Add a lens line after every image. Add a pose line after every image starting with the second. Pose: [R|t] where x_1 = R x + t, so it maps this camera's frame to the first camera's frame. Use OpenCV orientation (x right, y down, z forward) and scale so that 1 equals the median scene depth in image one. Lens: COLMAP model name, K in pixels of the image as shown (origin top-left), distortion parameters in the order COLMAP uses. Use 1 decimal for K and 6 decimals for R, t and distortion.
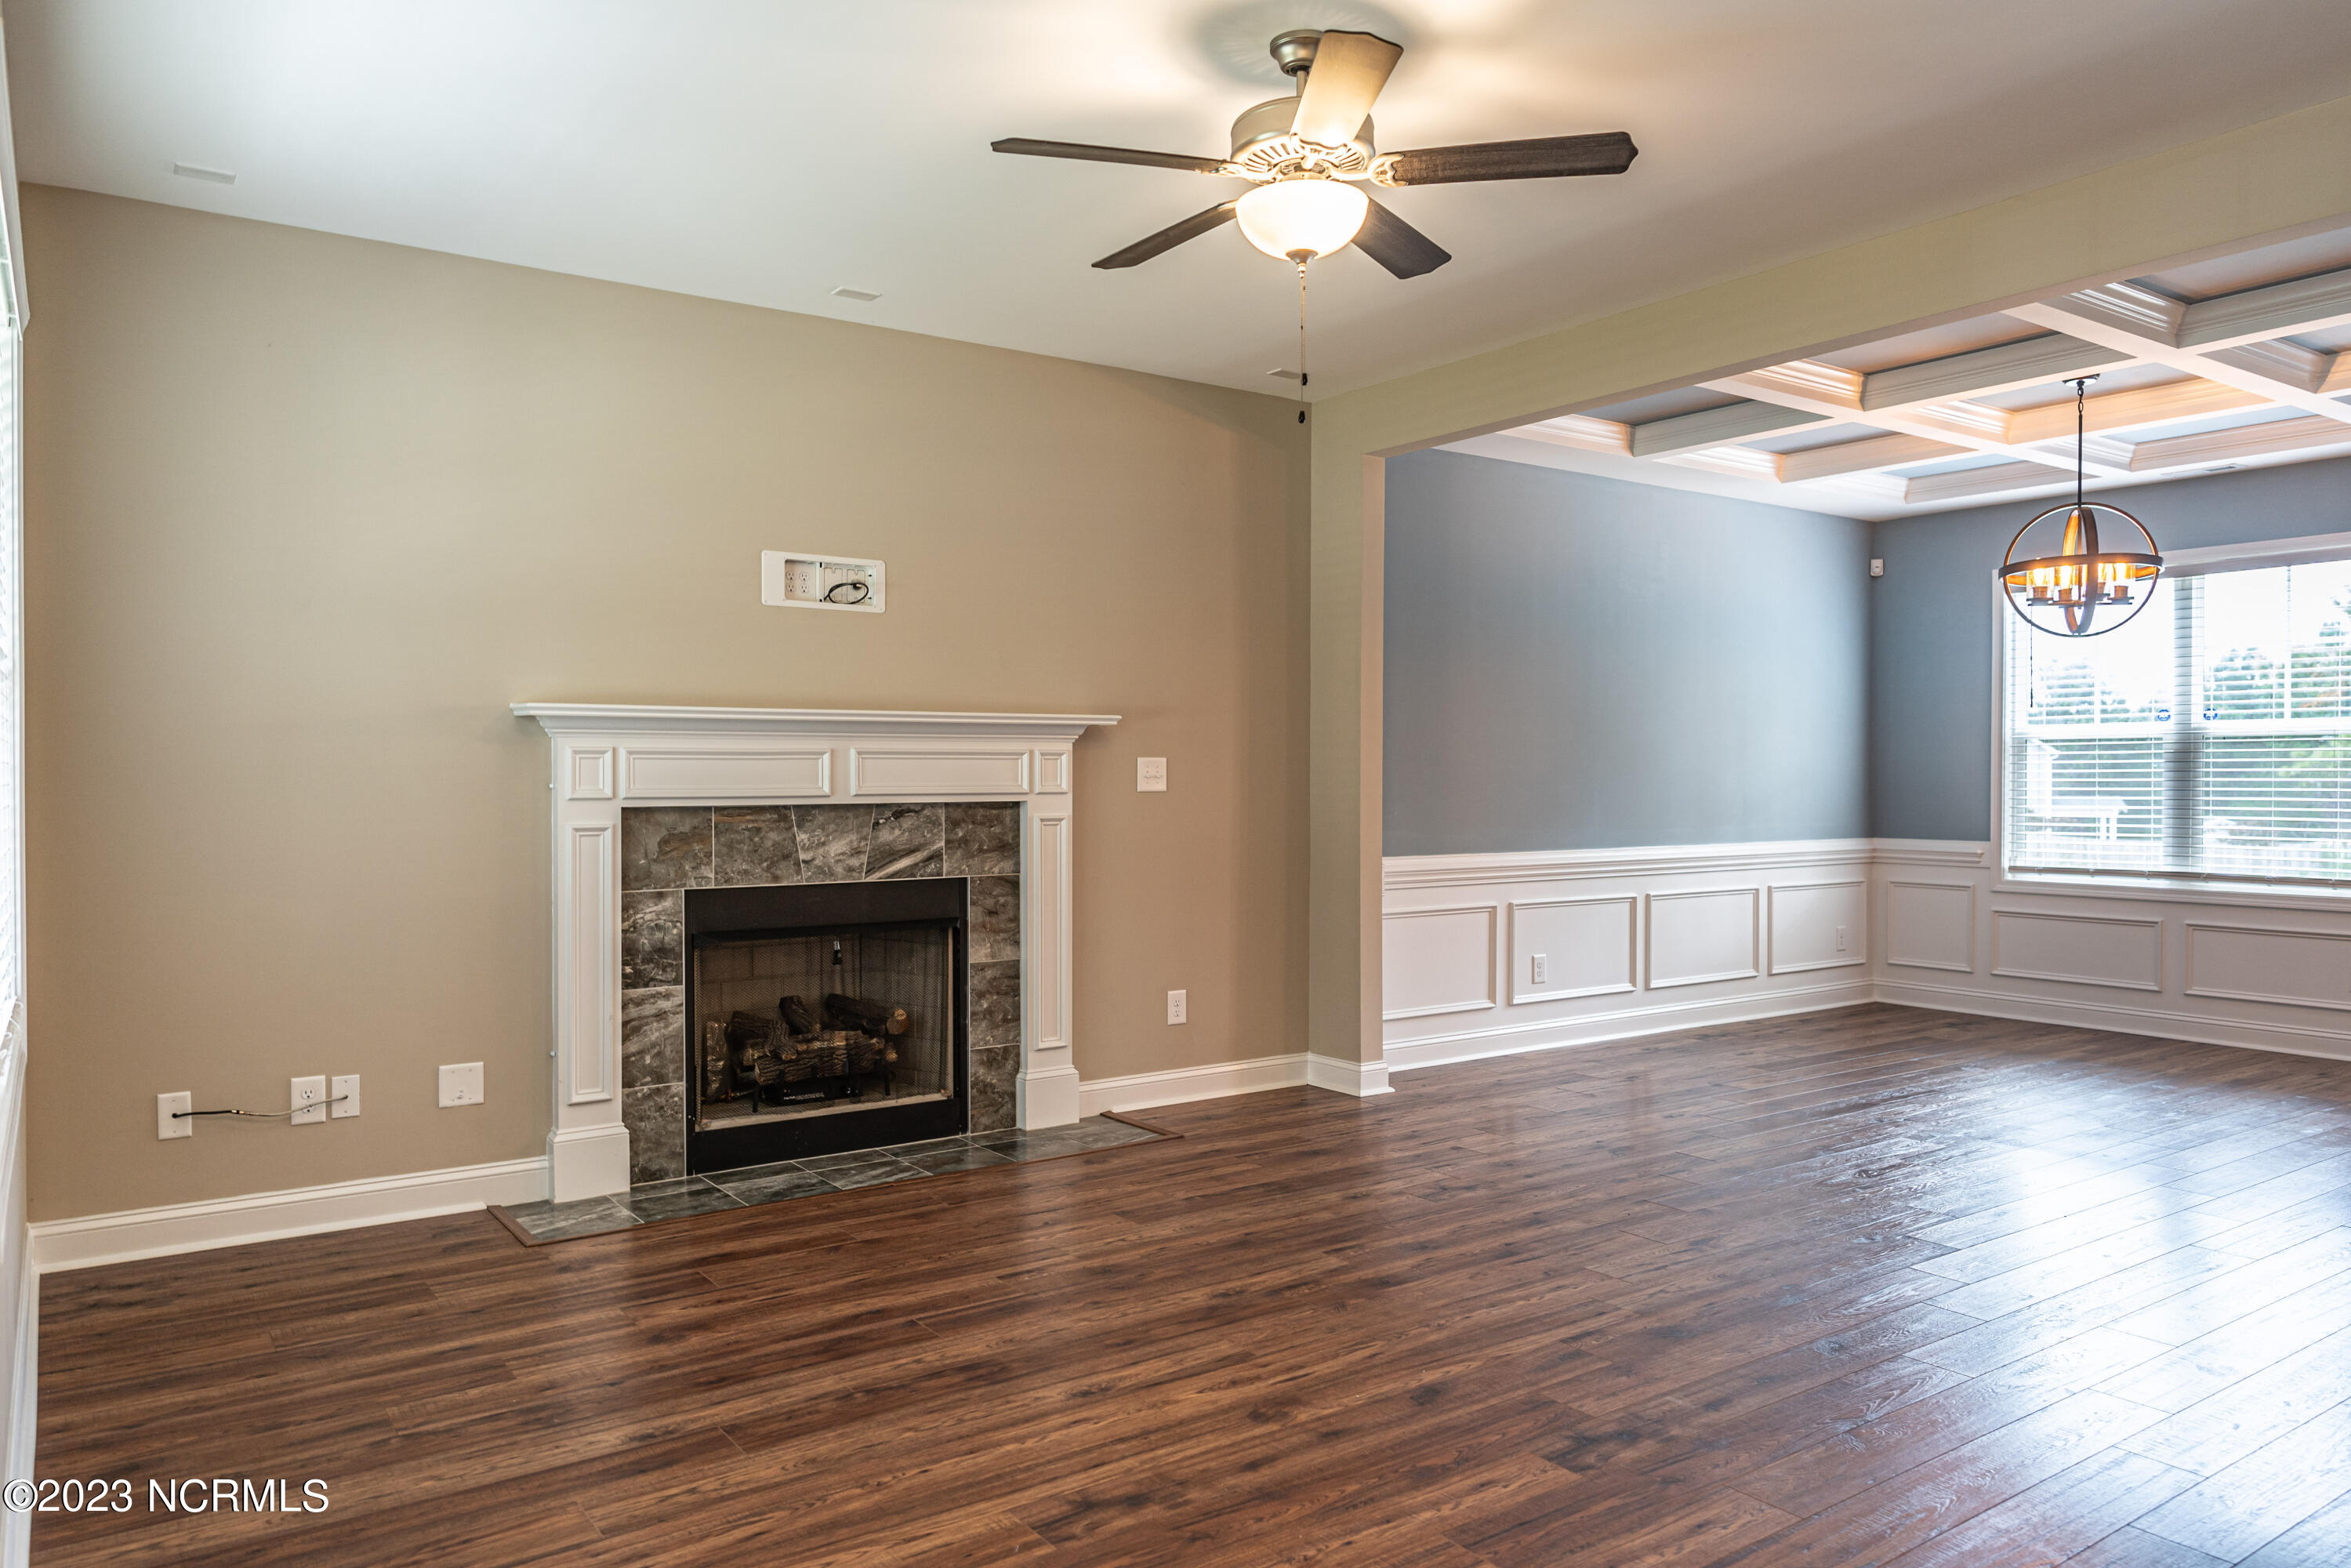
lens RADIAL K [[1594.5, 0, 1133.9], [0, 1594.5, 798.5], [0, 0, 1]] dist [0.002519, -0.005234]
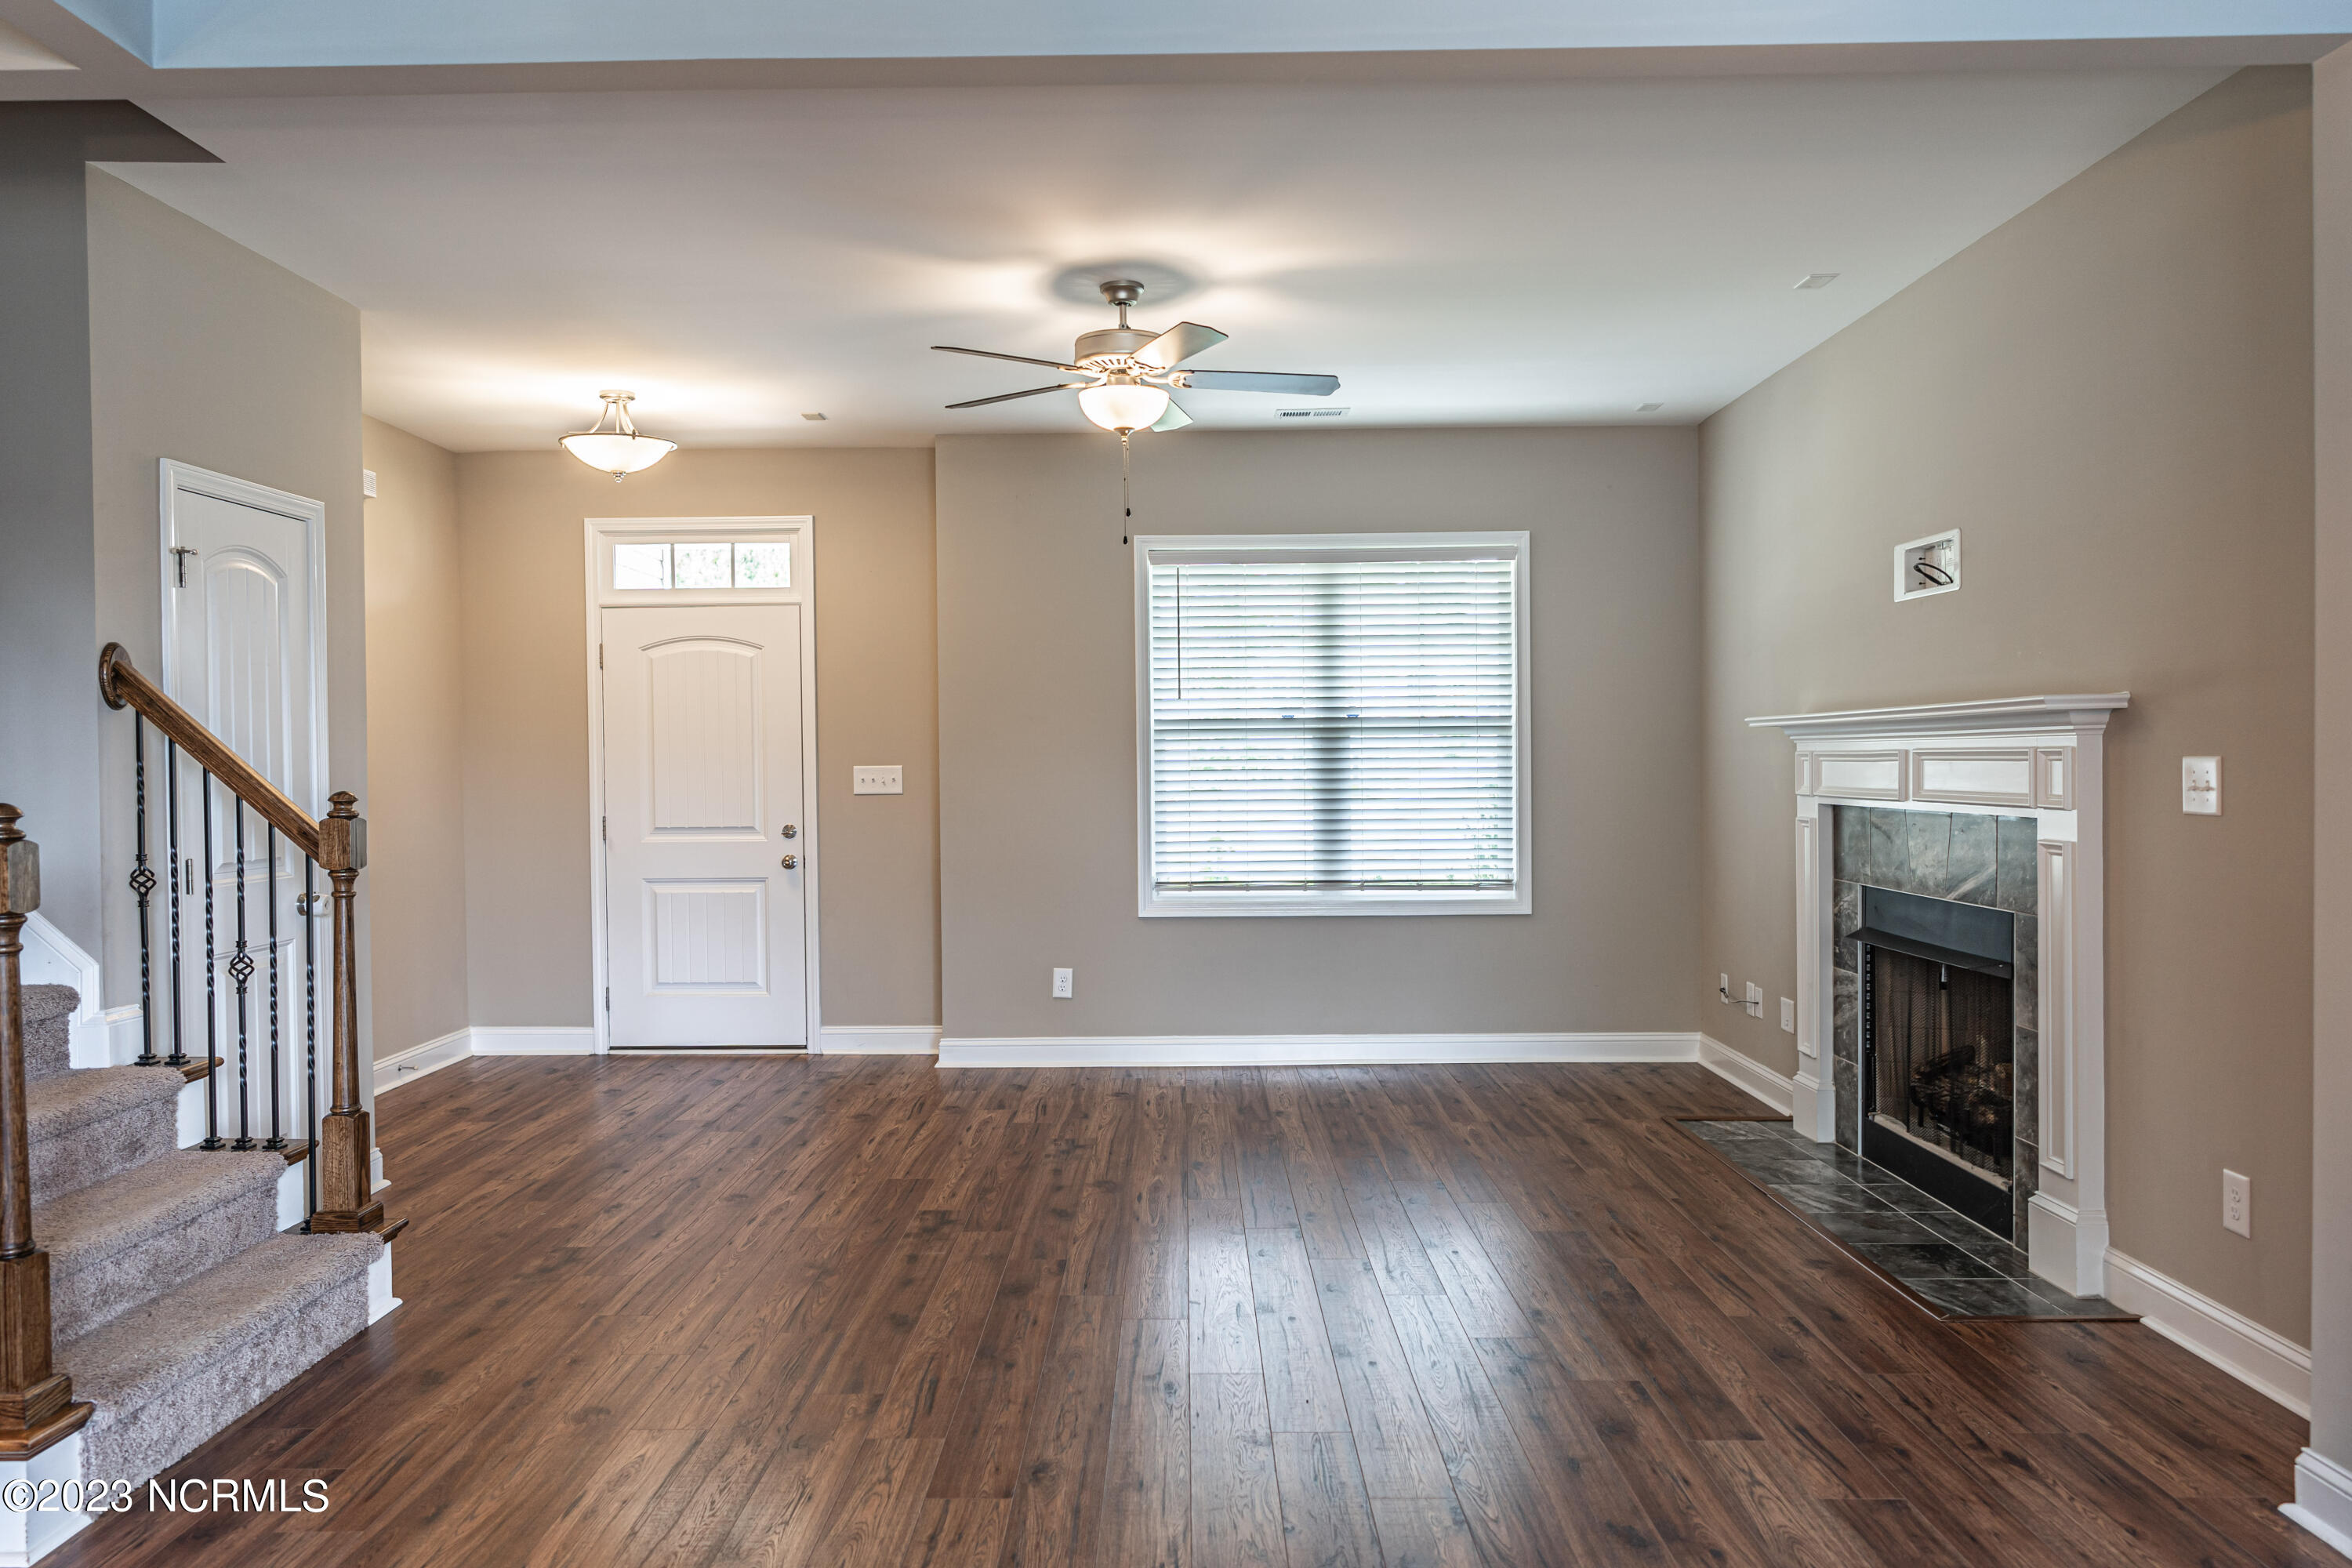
lens RADIAL K [[1595.1, 0, 1168.9], [0, 1595.1, 794.7], [0, 0, 1]] dist [0.002519, -0.005234]
pose [[-0.570314, 0.024334, -0.821066, 0.638132], [-0.004980, 0.999440, 0.033080, -0.026209], [0.821411, 0.022955, -0.569874, 0.925116]]
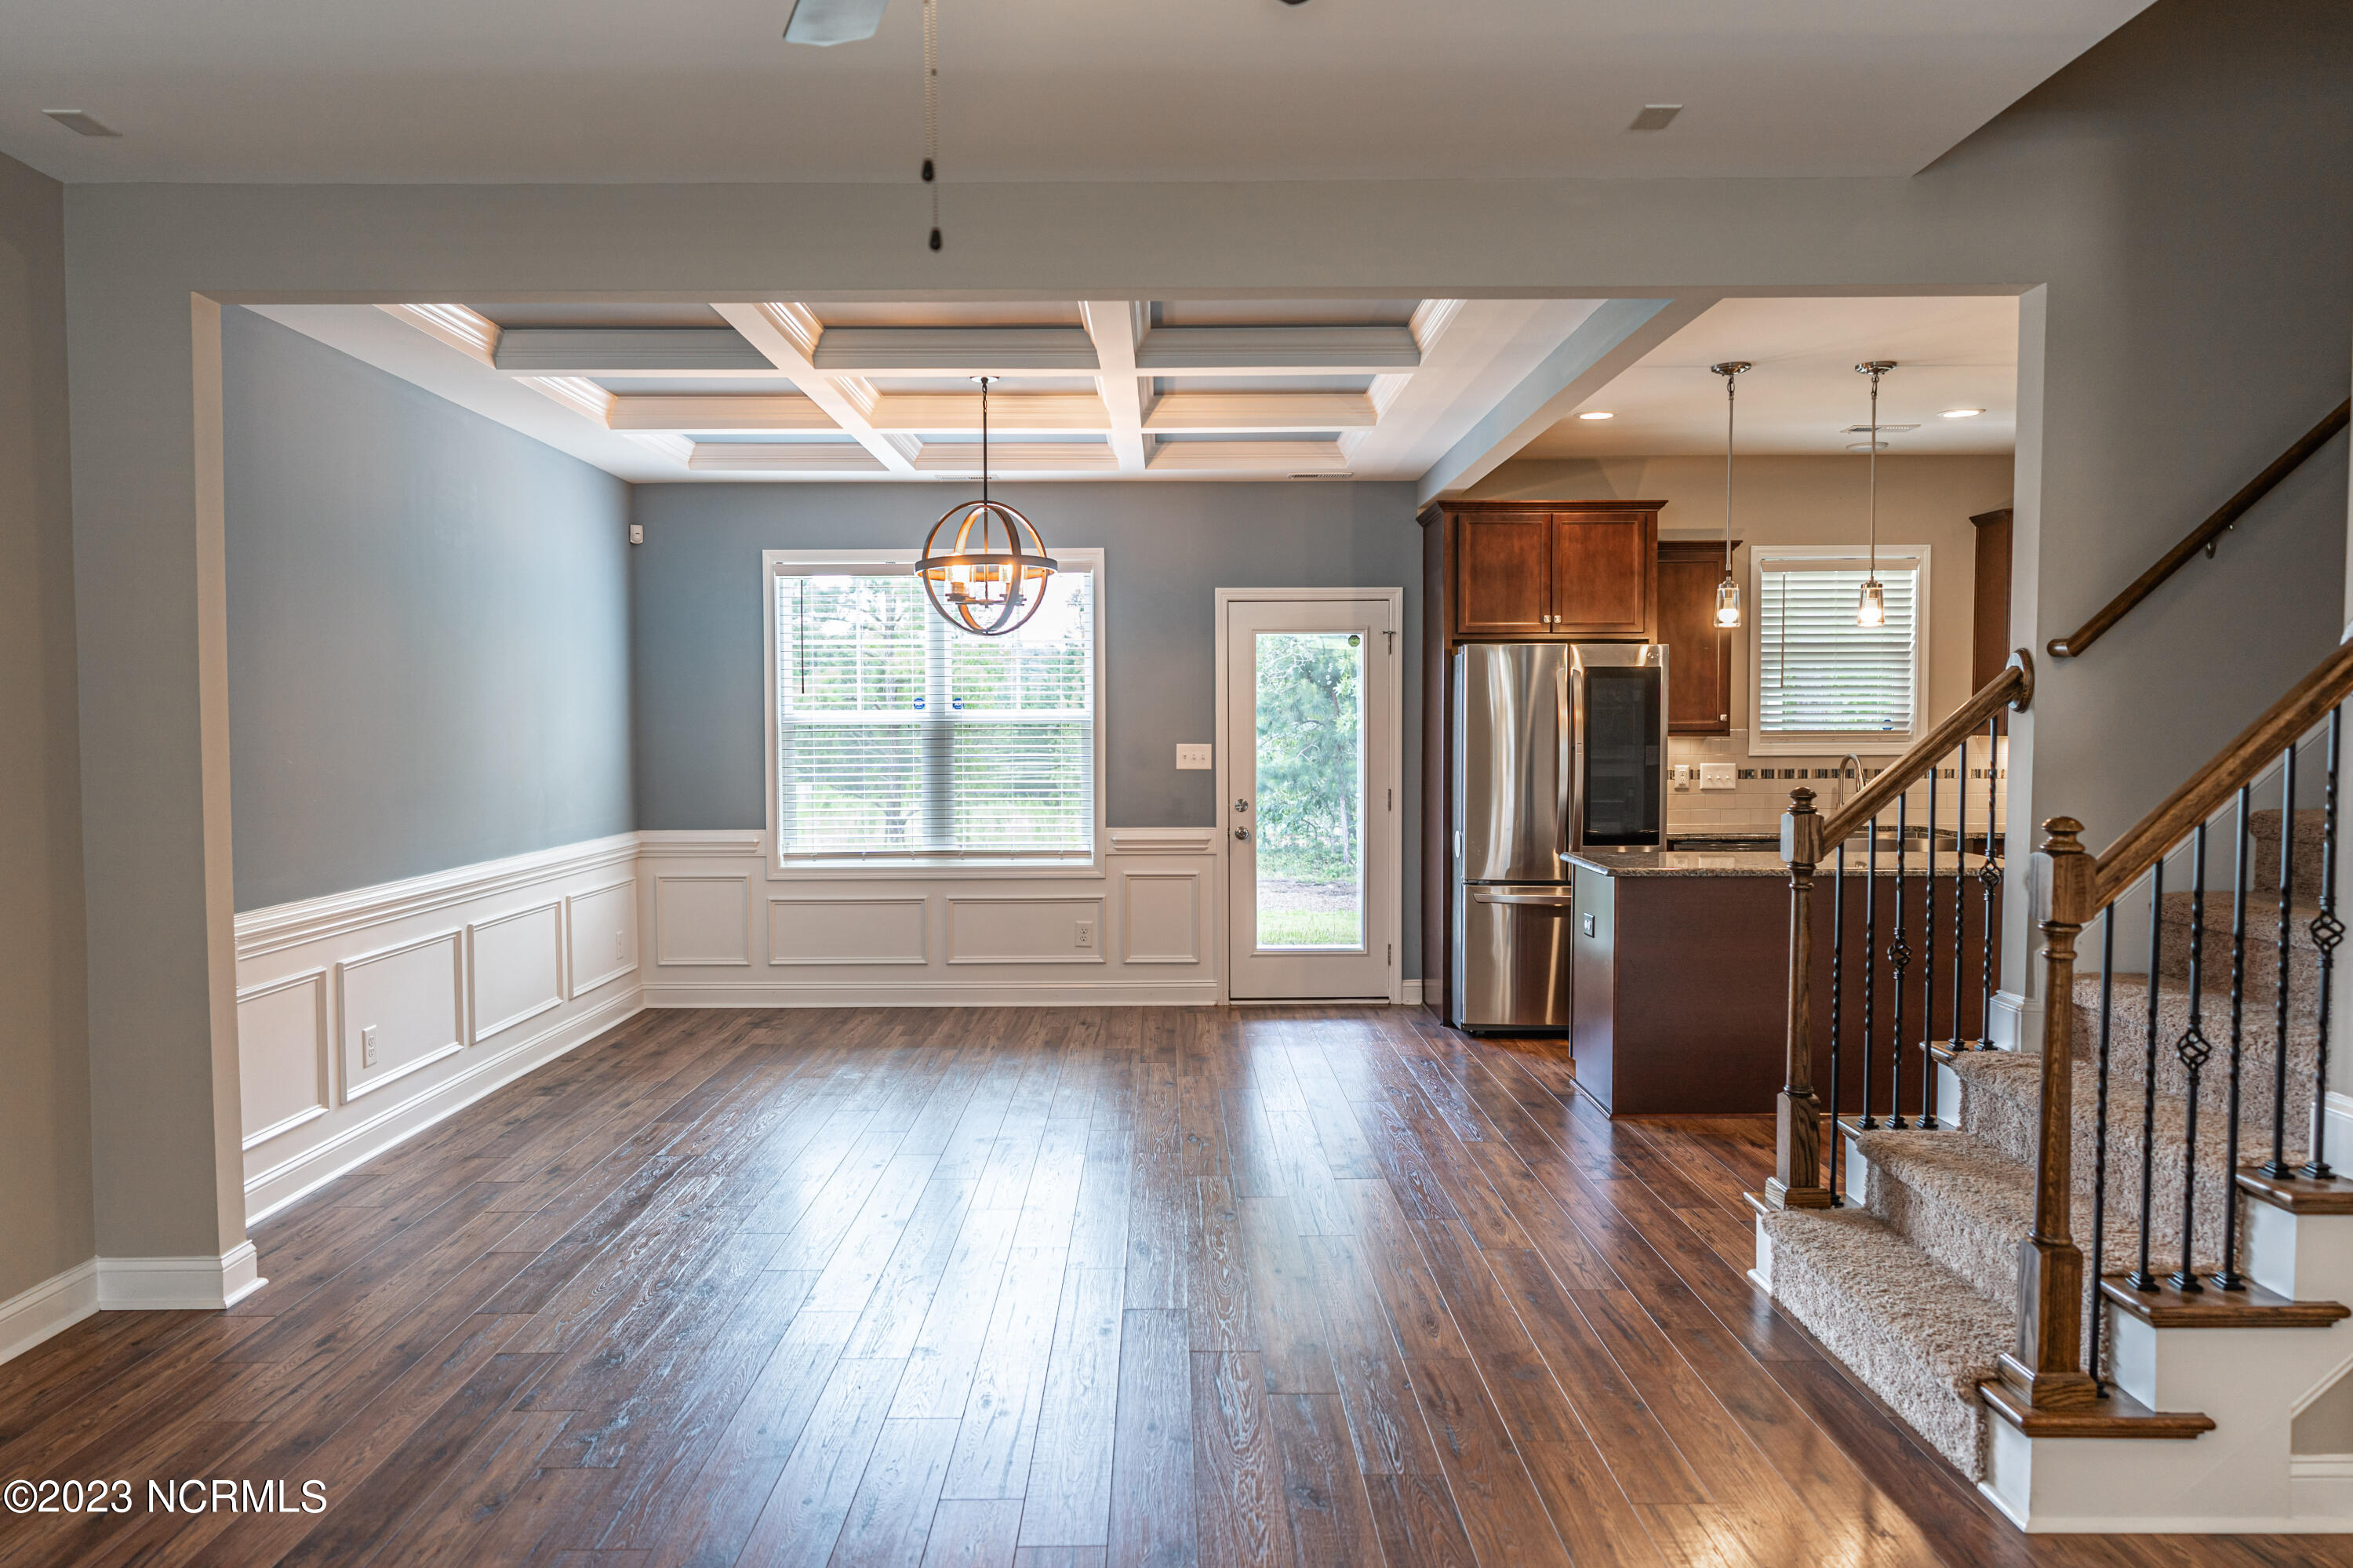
lens RADIAL K [[1595.9, 0, 1177.0], [0, 1595.9, 787.7], [0, 0, 1]] dist [0.002519, -0.005234]
pose [[0.558544, -0.038451, 0.828583, -0.155999], [0.017272, 0.999248, 0.034727, -0.034187], [-0.829295, -0.005086, 0.558788, 0.305371]]
